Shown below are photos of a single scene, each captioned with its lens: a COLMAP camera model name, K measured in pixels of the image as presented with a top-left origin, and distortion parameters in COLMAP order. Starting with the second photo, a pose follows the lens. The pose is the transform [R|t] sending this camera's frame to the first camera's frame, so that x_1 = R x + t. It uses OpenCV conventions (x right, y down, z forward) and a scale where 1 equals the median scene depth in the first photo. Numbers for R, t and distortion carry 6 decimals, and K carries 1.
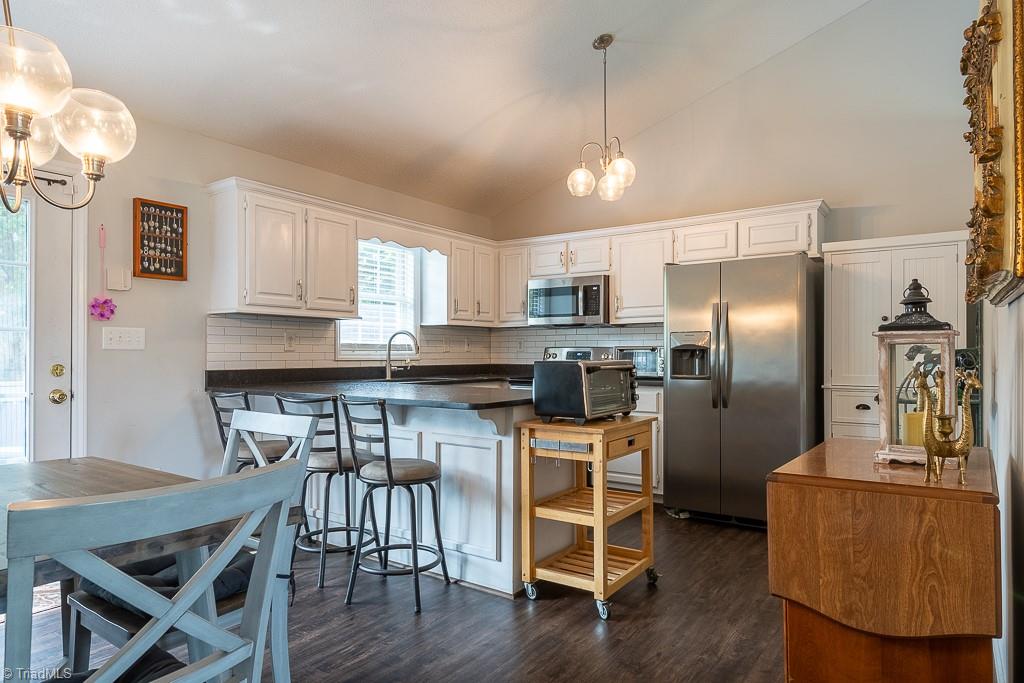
lens RADIAL K [[626.1, 0, 513.5], [0, 626.1, 346.9], [0, 0, 1]] dist [0.022160, -0.009371]
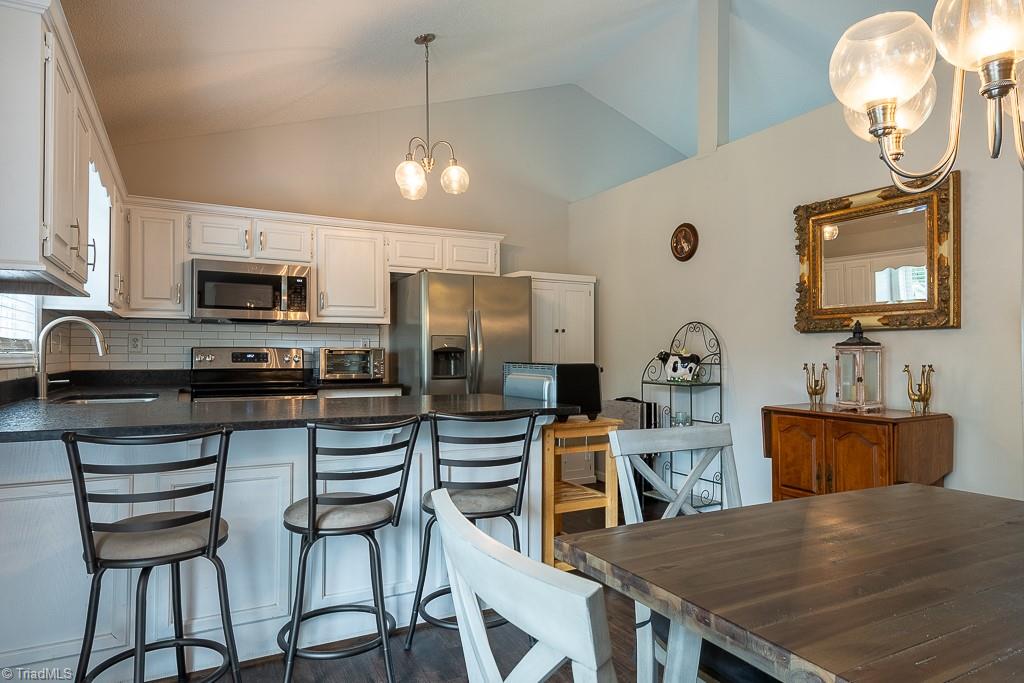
lens RADIAL K [[626.1, 0, 516.7], [0, 626.1, 342.9], [0, 0, 1]] dist [0.022160, -0.009371]
pose [[0.432477, 0.017638, 0.901472, -0.577322], [-0.012240, 0.999831, -0.013691, 0.002102], [-0.901562, -0.005113, 0.432620, 0.378202]]
